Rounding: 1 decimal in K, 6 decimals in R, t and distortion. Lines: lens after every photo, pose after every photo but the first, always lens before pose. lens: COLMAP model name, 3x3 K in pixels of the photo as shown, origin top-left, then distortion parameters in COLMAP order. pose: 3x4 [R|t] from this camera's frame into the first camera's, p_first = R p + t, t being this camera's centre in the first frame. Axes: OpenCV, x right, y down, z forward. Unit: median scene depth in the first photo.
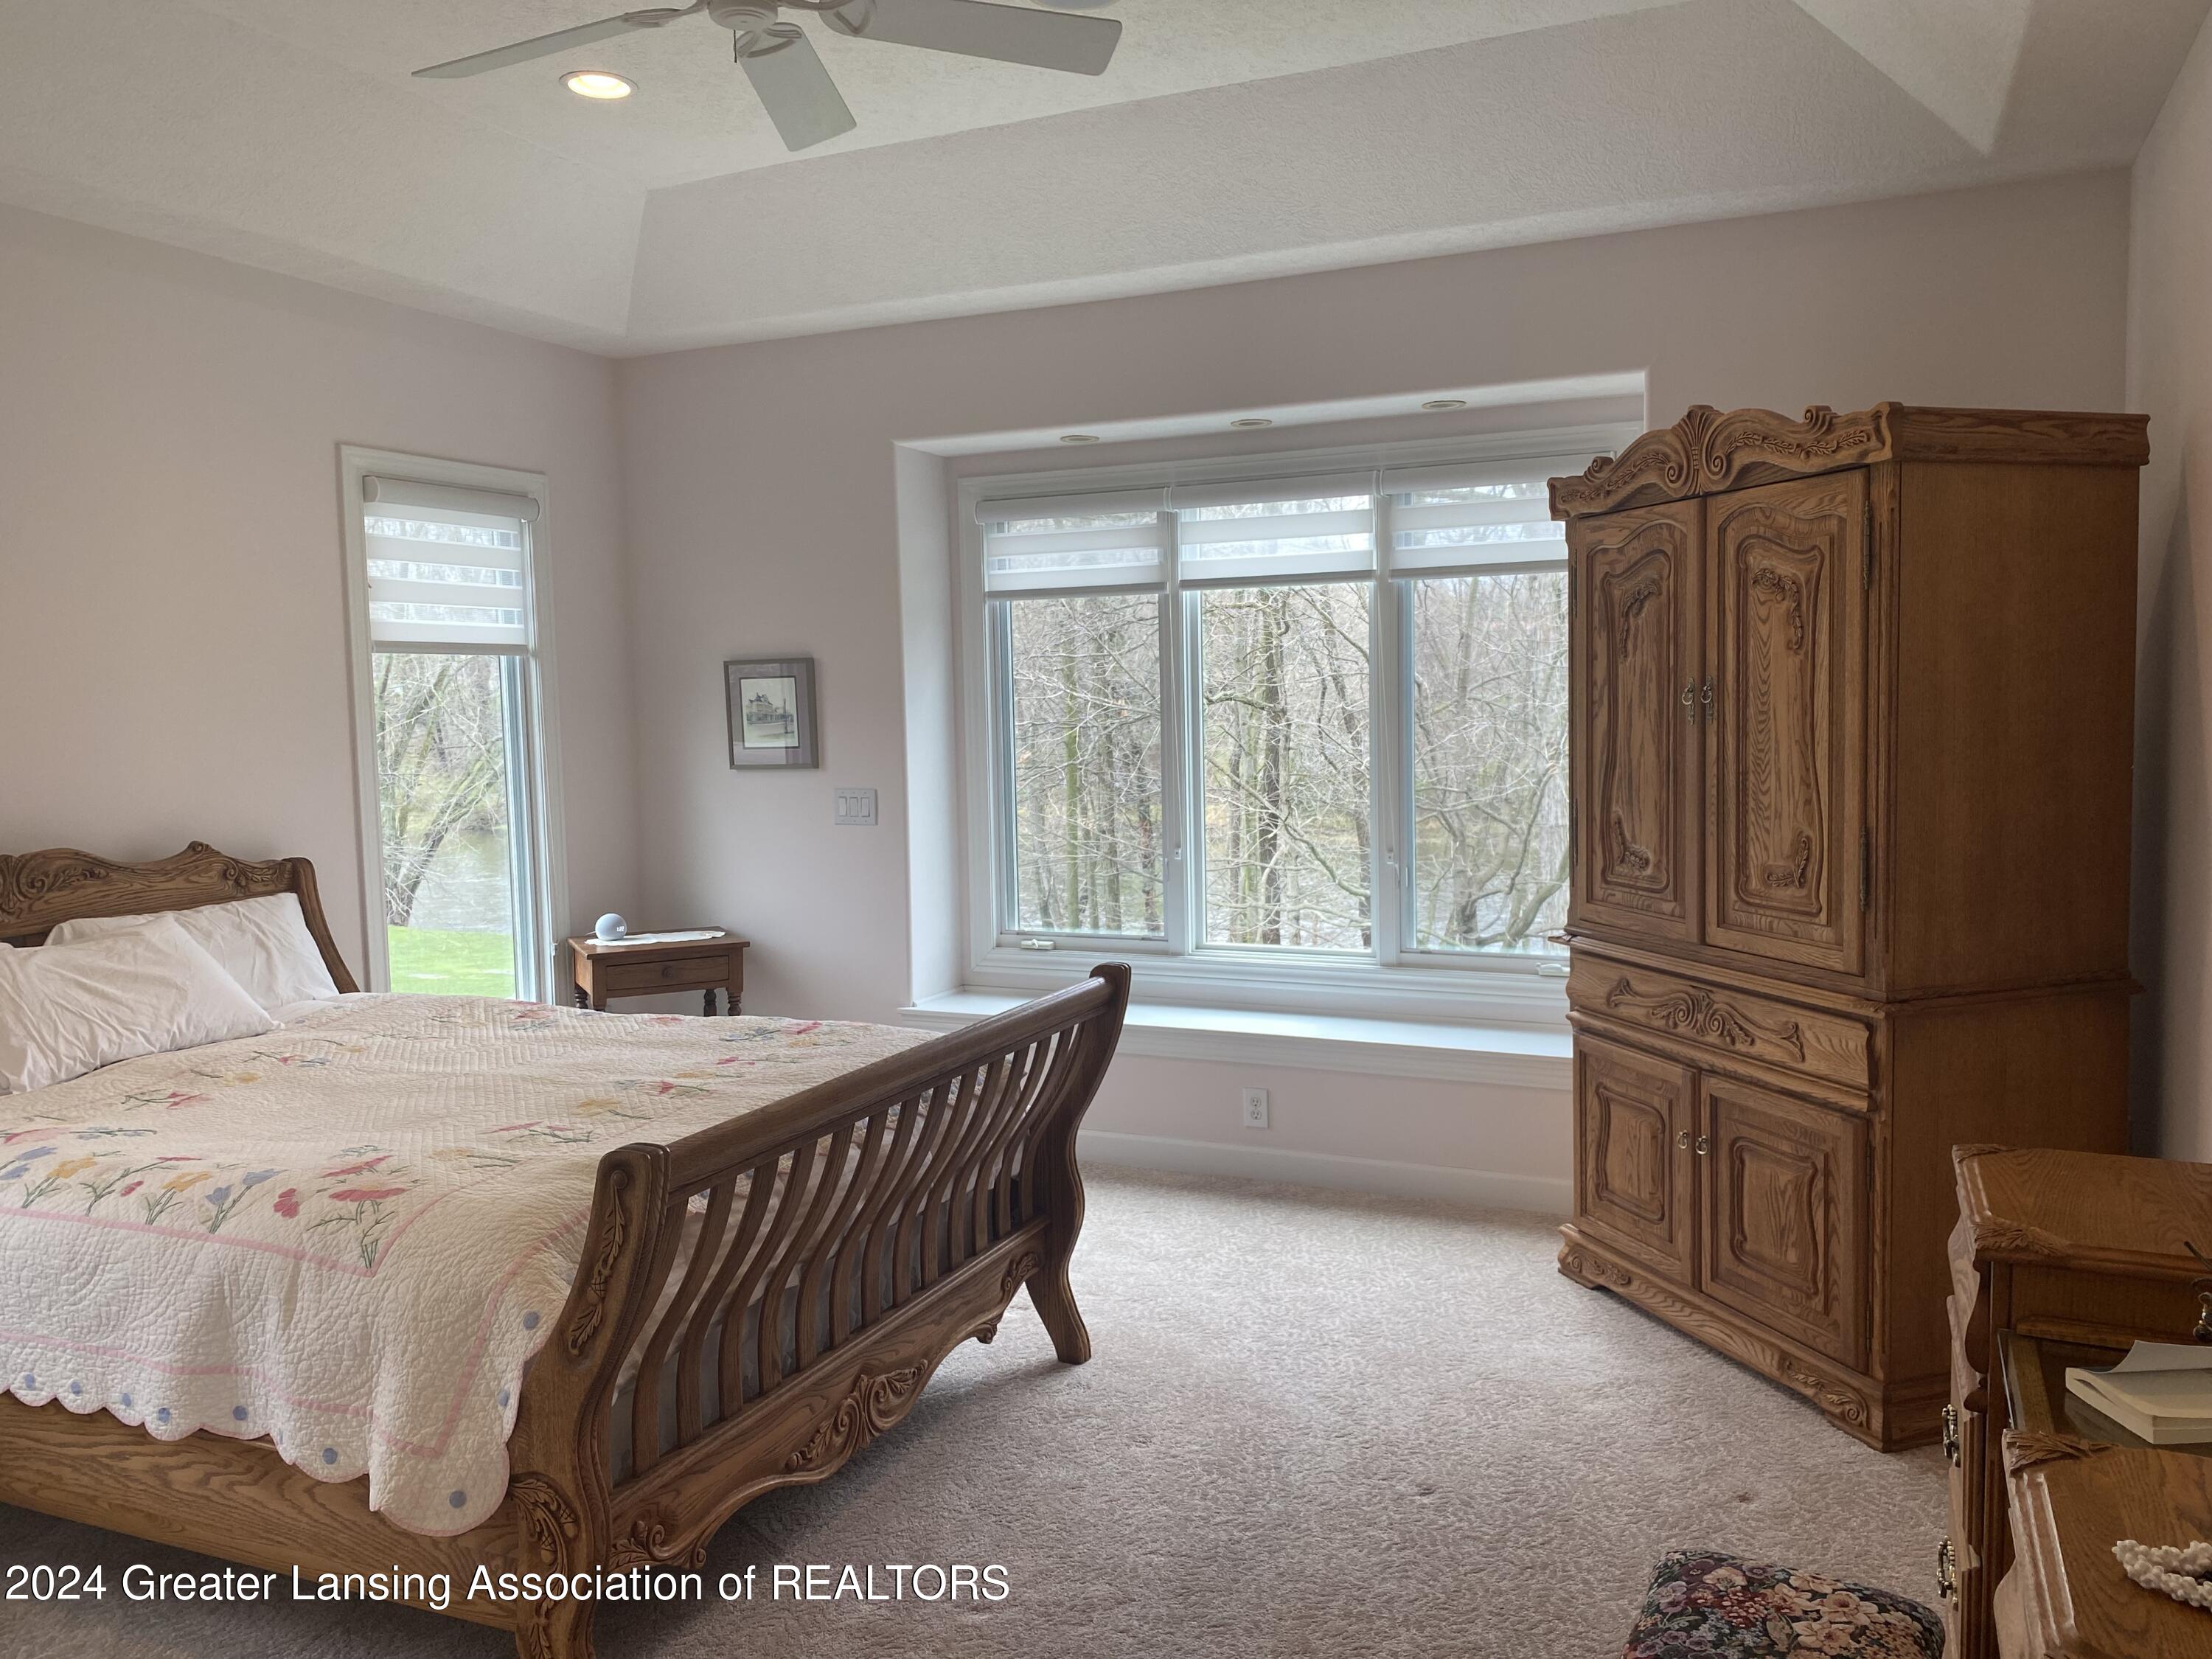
lens RADIAL K [[1714.2, 0, 1106.0], [0, 1714.2, 829.5], [0, 0, 1]] dist [0.010329, 0.006376]
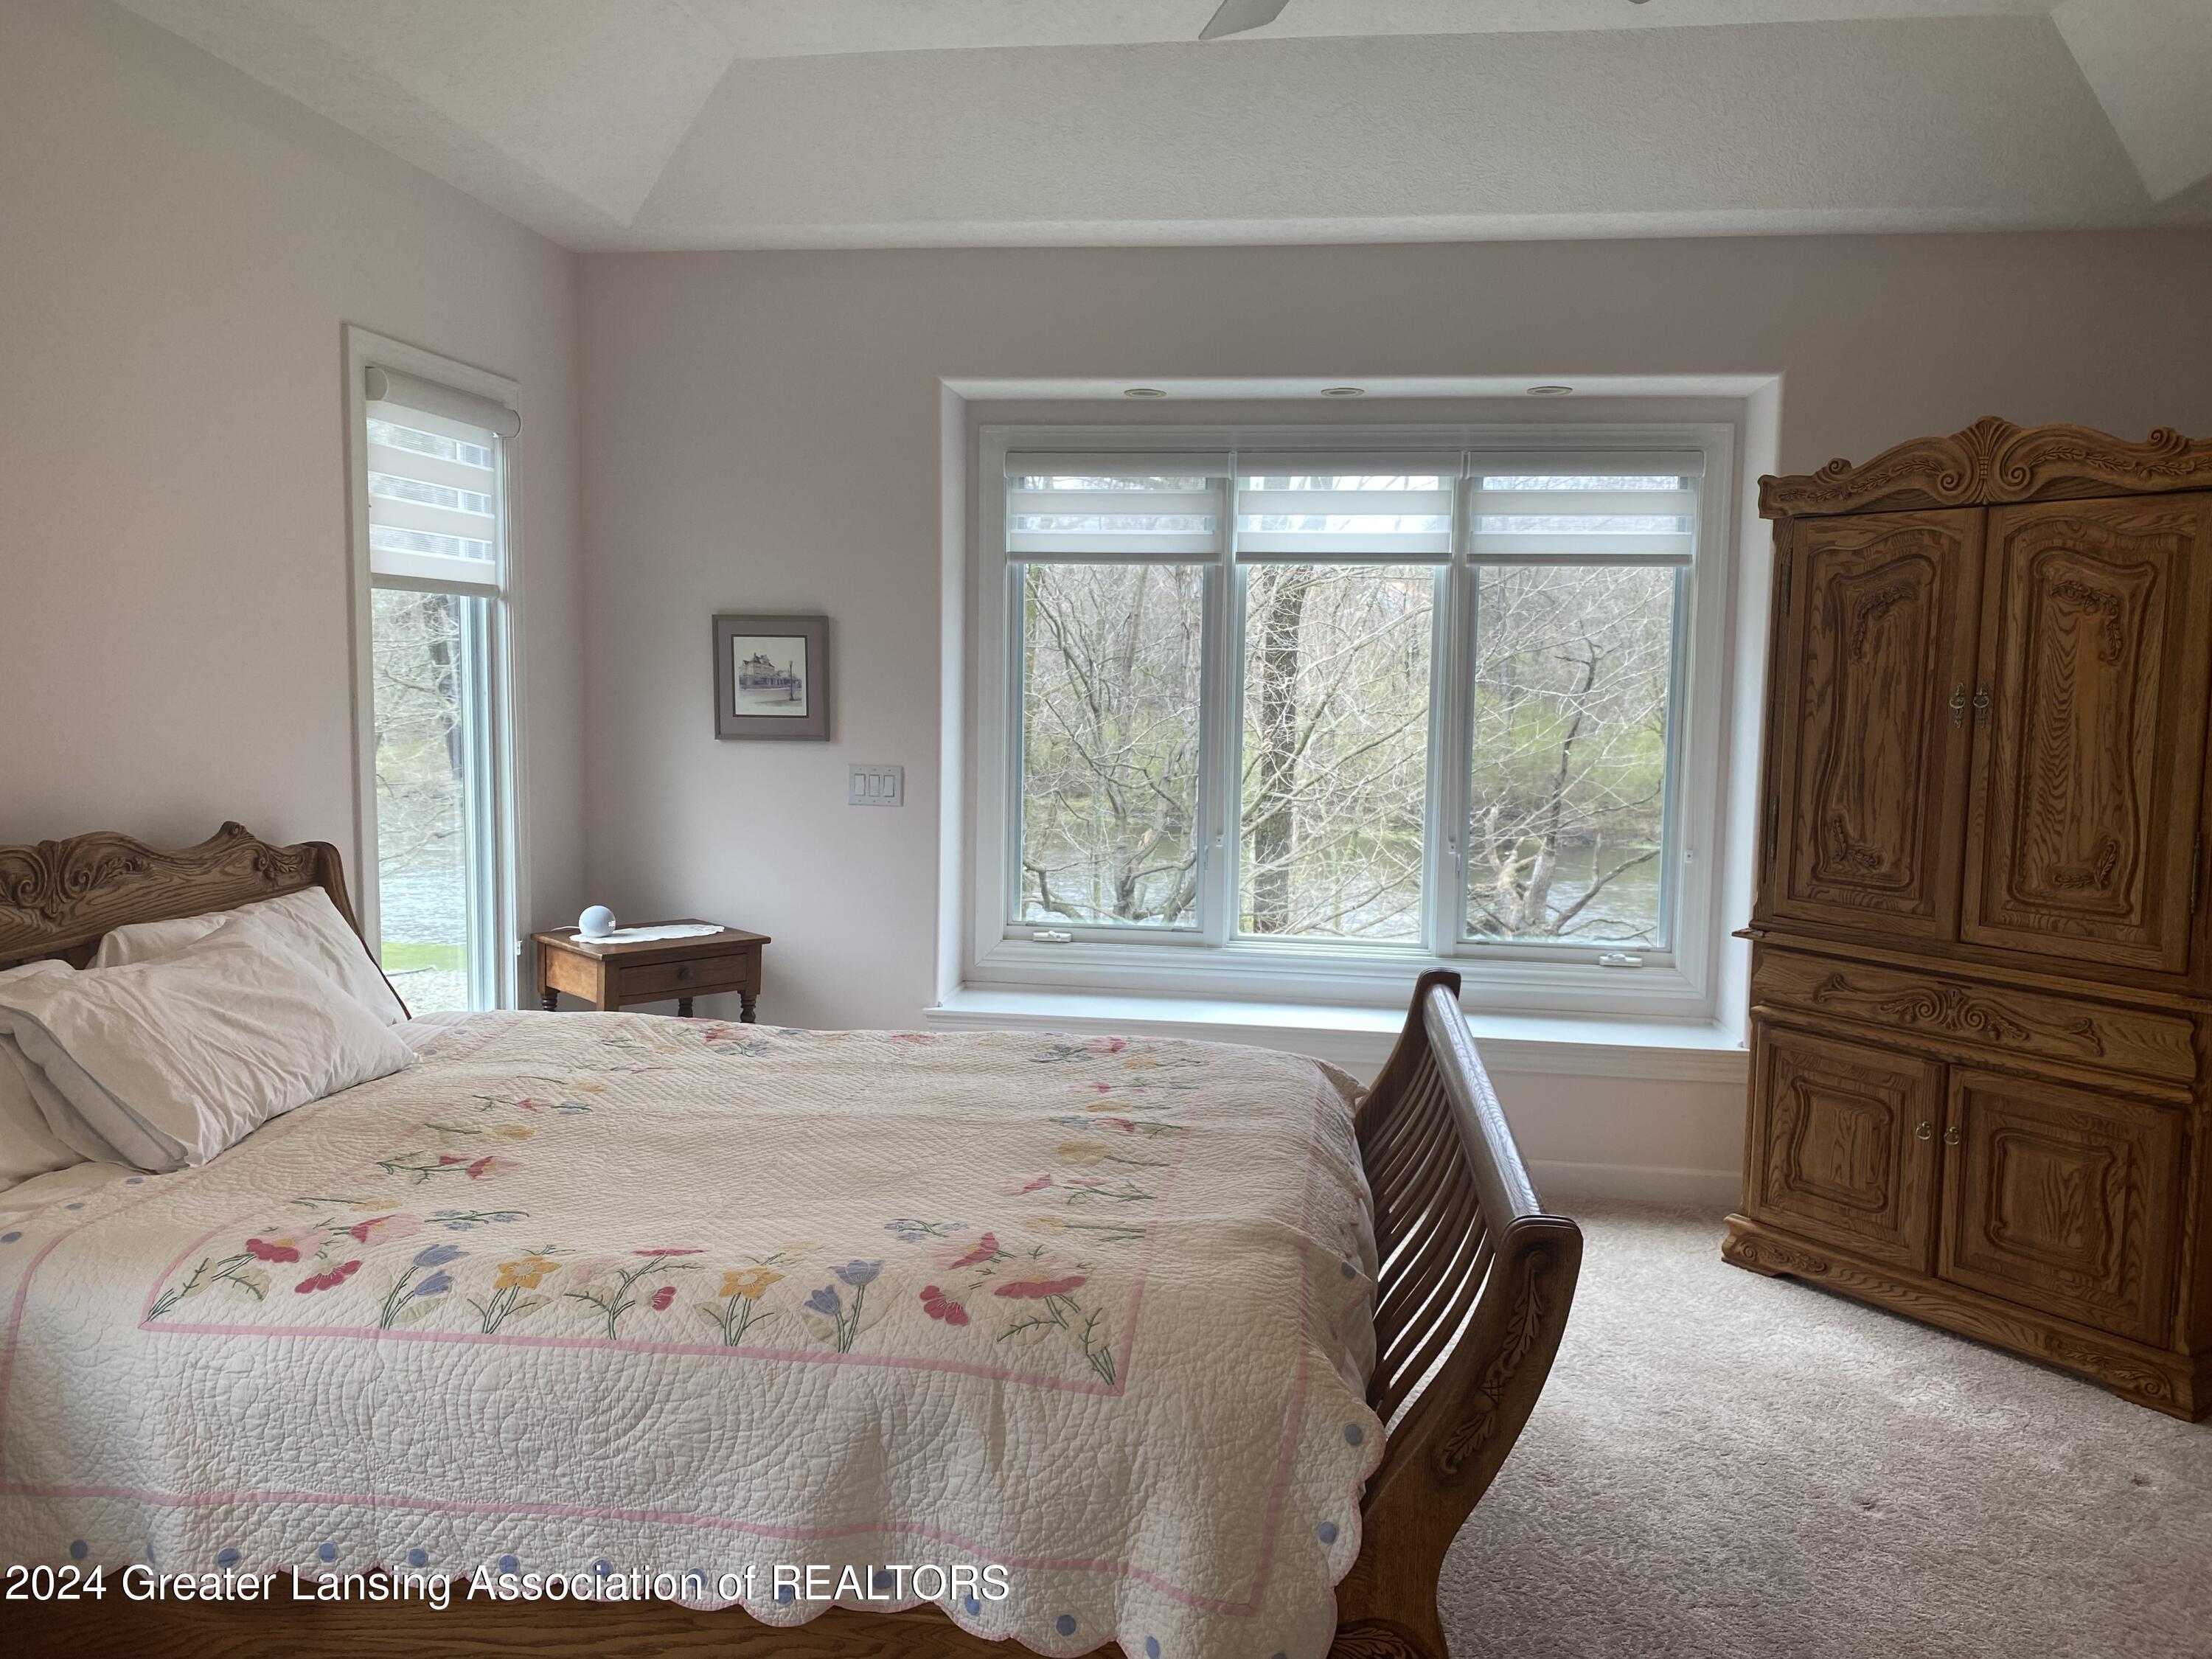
lens RADIAL K [[1714.2, 0, 1106.0], [0, 1714.2, 829.5], [0, 0, 1]] dist [0.010329, 0.006376]
pose [[0.956176, 0.009409, 0.292642, -0.432568], [-0.014780, 0.999760, 0.016147, -0.009247], [-0.292420, -0.019764, 0.956086, 0.160584]]
